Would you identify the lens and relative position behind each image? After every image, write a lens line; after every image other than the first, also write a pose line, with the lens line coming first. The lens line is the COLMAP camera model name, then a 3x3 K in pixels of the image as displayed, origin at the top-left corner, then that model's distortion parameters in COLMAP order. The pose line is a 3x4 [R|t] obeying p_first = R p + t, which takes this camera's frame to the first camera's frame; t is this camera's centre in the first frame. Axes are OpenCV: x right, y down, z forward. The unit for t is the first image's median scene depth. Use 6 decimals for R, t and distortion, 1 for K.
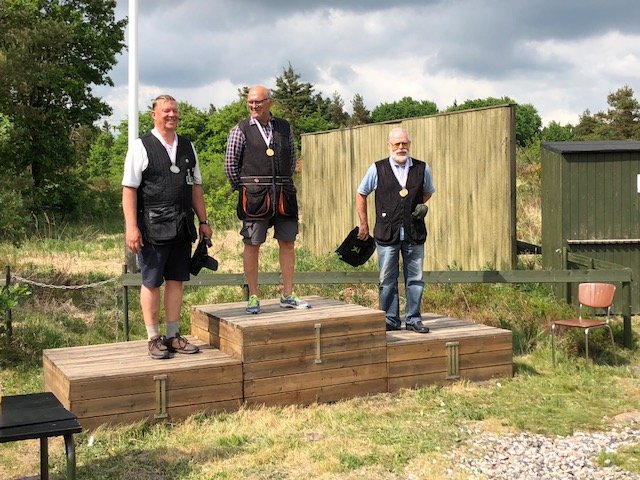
lens RADIAL K [[846.9, 0, 315.7], [0, 846.9, 240.8], [0, 0, 1]] dist [0.032600, 0.000000]
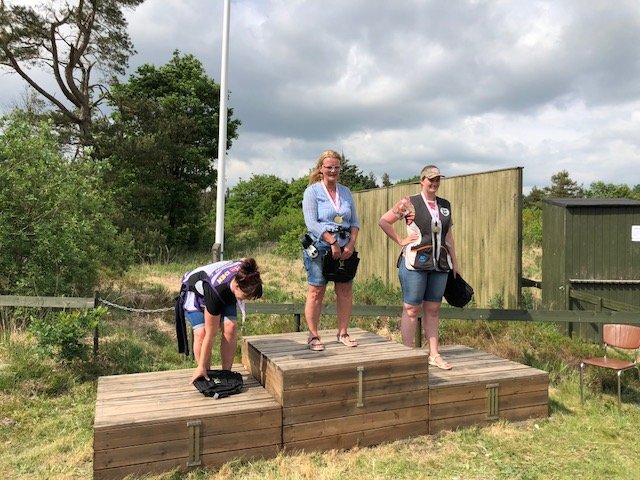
lens RADIAL K [[530.5, 0, 322.9], [0, 530.5, 249.3], [0, 0, 1]] dist [0.019675, -0.037148]
pose [[0.997654, 0.024115, -0.064068, -0.004522], [-0.026054, 0.999222, -0.029610, -0.017147], [0.063304, 0.031210, 0.997506, 0.338148]]
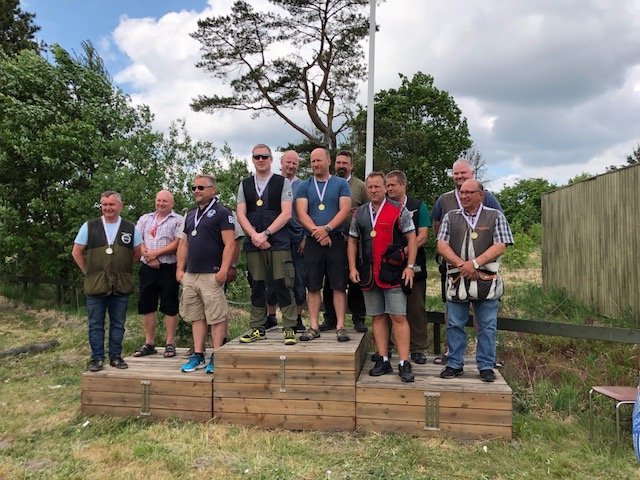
lens RADIAL K [[530.5, 0, 311.7], [0, 530.5, 236.3], [0, 0, 1]] dist [0.019675, -0.037148]
pose [[0.810266, 0.001167, -0.586061, 0.396093], [-0.040254, 0.997747, -0.053667, -0.019559], [0.584678, 0.067076, 0.808488, 0.408222]]
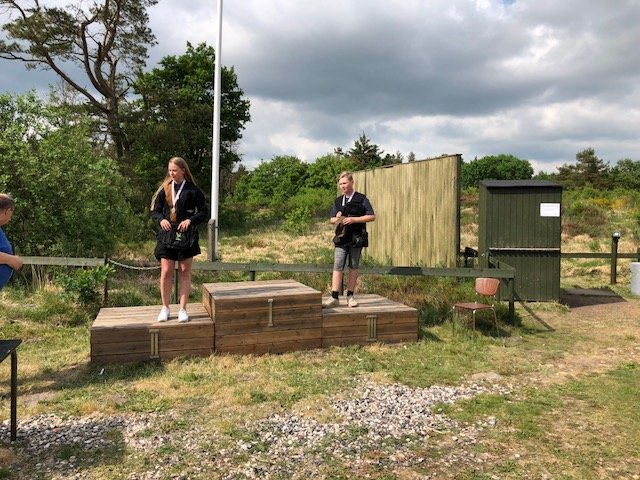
lens RADIAL K [[530.5, 0, 318.8], [0, 530.5, 241.1], [0, 0, 1]] dist [0.019675, -0.037148]
pose [[0.991347, 0.026918, -0.128478, 0.180195], [-0.027693, 0.999607, -0.004251, -0.000472], [0.128313, 0.007772, 0.991703, 0.093622]]
